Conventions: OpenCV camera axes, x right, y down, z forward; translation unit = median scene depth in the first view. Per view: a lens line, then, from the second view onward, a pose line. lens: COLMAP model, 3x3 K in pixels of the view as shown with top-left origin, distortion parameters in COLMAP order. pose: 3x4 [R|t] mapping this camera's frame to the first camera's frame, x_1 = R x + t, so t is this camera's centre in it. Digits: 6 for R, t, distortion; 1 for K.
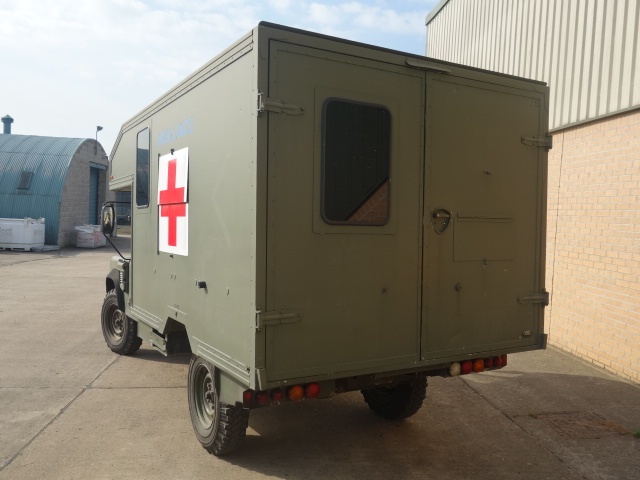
lens RADIAL K [[569.8, 0, 320.0], [0, 569.8, 240.0], [0, 0, 1]] dist [0.001879, -0.002907]
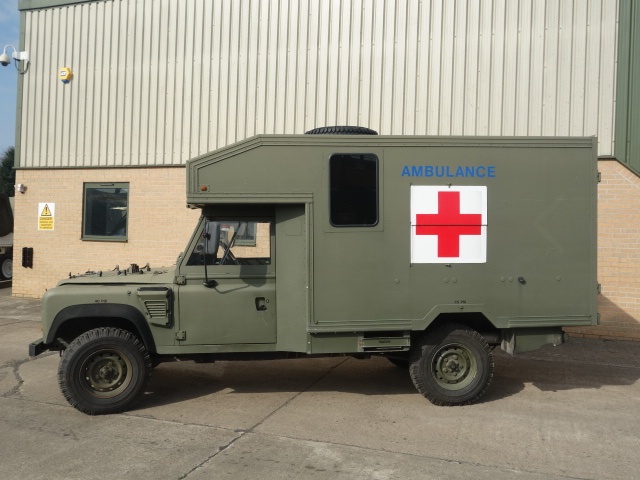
lens RADIAL K [[569.8, 0, 320.0], [0, 569.8, 240.0], [0, 0, 1]] dist [0.001879, -0.002907]
pose [[0.430332, -0.037223, 0.901903, -1.391527], [0.035659, 0.999071, 0.024219, -0.063772], [-0.901966, 0.021739, 0.431260, 0.626197]]
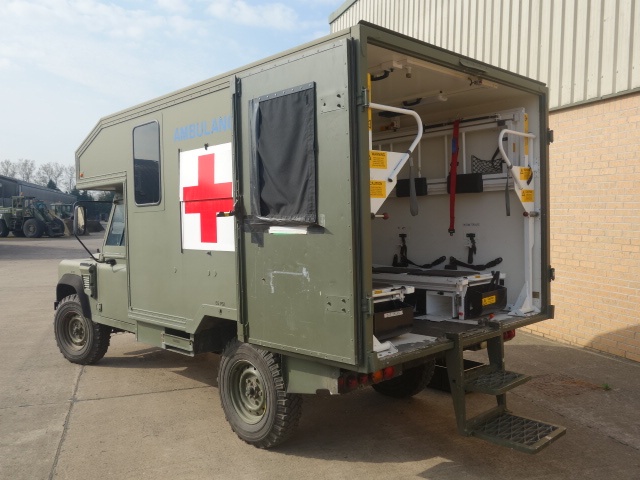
lens RADIAL K [[569.8, 0, 320.0], [0, 569.8, 240.0], [0, 0, 1]] dist [0.001879, -0.002907]
pose [[0.972678, -0.042919, 0.228159, -0.264995], [0.041255, 0.999076, 0.012060, 0.001539], [-0.228465, -0.002318, 0.973549, 0.000249]]
